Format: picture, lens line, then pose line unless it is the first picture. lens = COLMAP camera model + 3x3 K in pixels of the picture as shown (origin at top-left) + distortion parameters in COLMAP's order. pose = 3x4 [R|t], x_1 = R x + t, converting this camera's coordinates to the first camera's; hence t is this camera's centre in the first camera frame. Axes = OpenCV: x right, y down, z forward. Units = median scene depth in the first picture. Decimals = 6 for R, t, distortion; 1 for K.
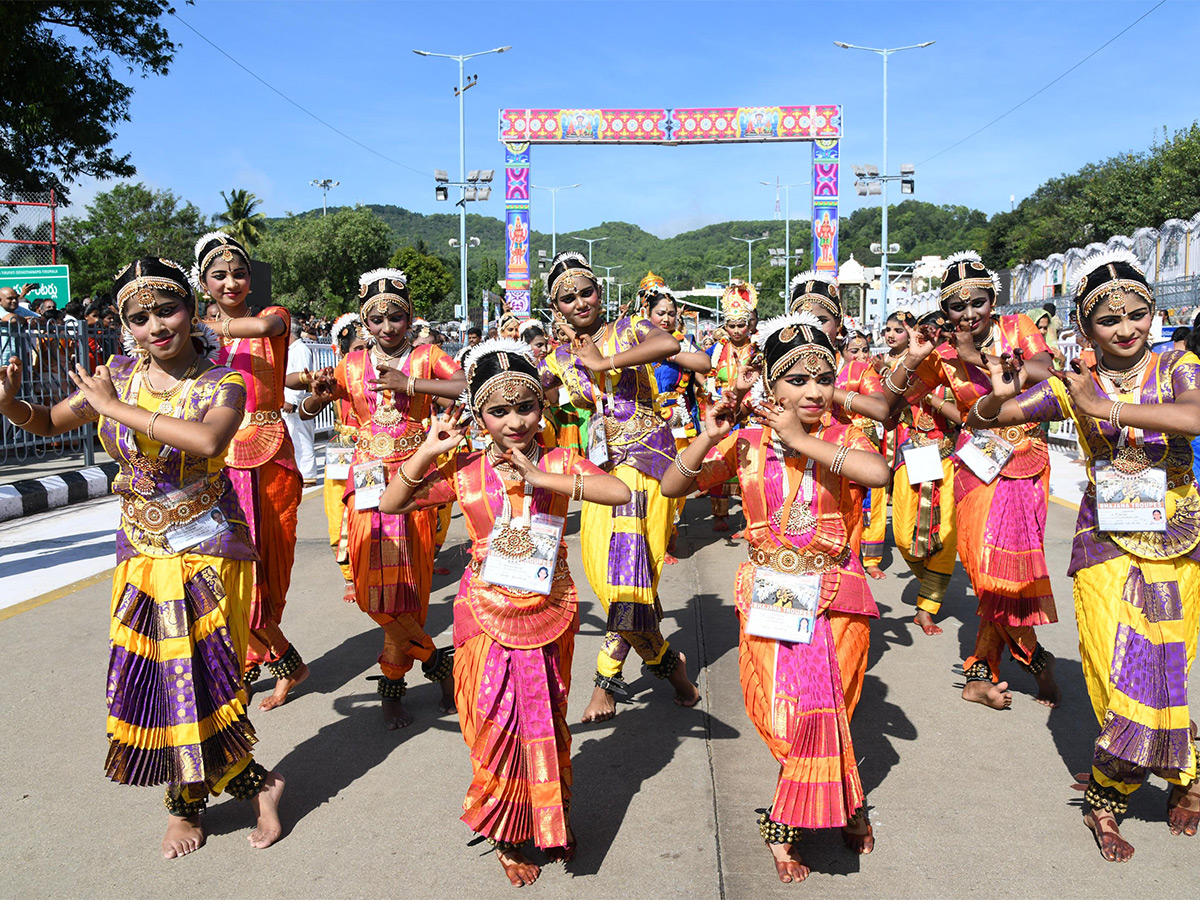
lens RADIAL K [[965.0, 0, 610.2], [0, 965.0, 460.8], [0, 0, 1]] dist [-0.074023, 0.010585]
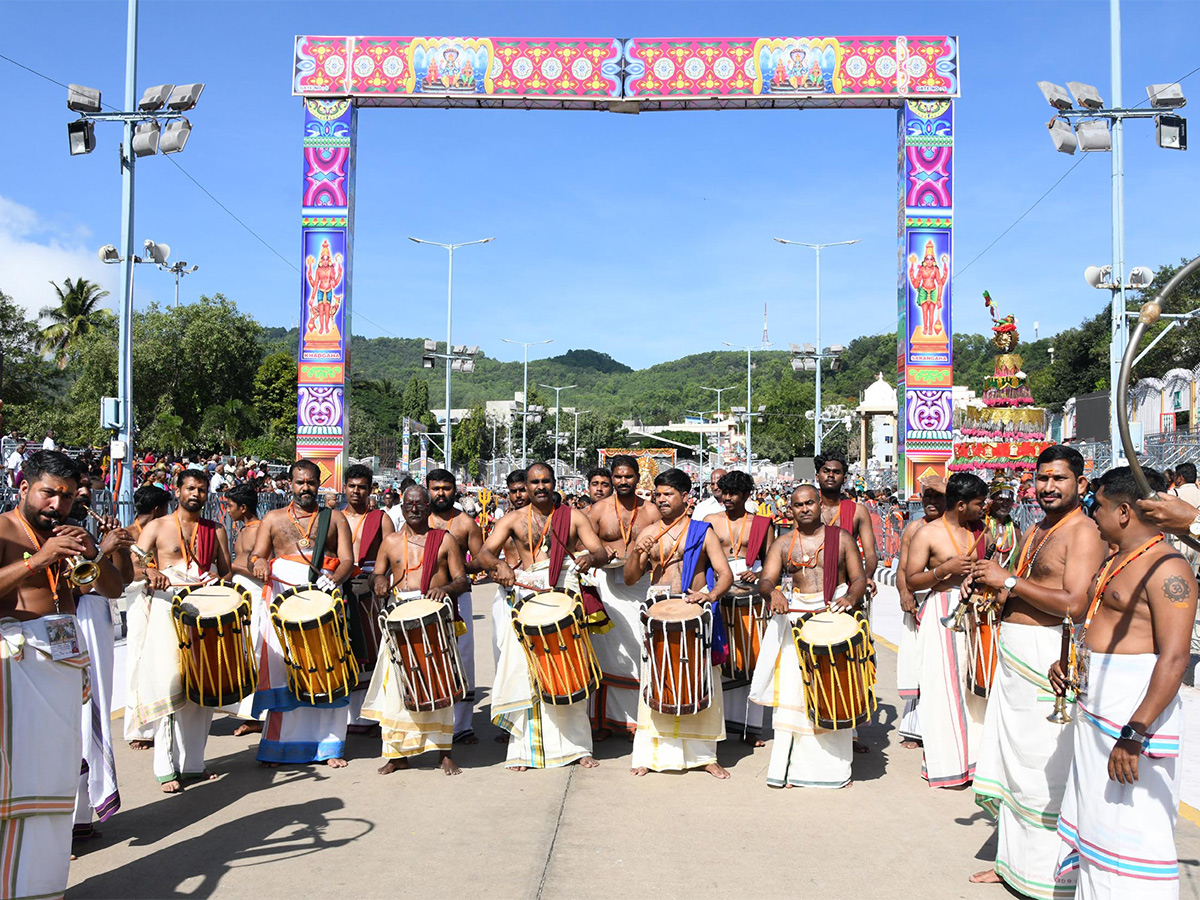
lens RADIAL K [[1134.5, 0, 607.6], [0, 1134.5, 502.0], [0, 0, 1]] dist [-0.058266, 0.000000]
pose [[0.999456, 0.012997, 0.030309, 0.038162], [-0.009667, 0.994155, -0.107528, -0.054783], [-0.031530, 0.107177, 0.993740, 0.425712]]
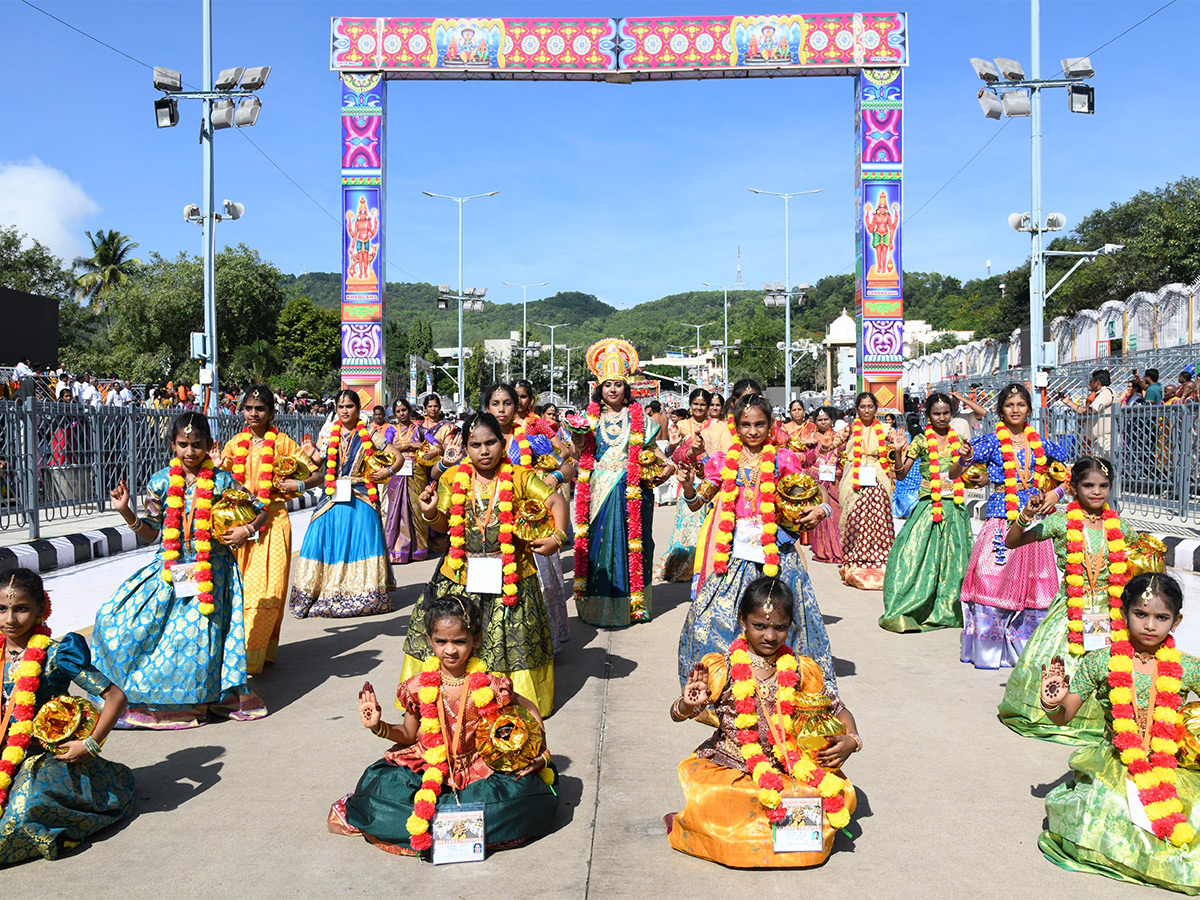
lens RADIAL K [[1038.8, 0, 607.3], [0, 1038.8, 462.6], [0, 0, 1]] dist [-0.033947, 0.002332]
pose [[0.999163, -0.002066, 0.040856, 0.028628], [0.005233, 0.996974, -0.077557, -0.042543], [-0.040572, 0.077706, 0.996150, 0.381740]]
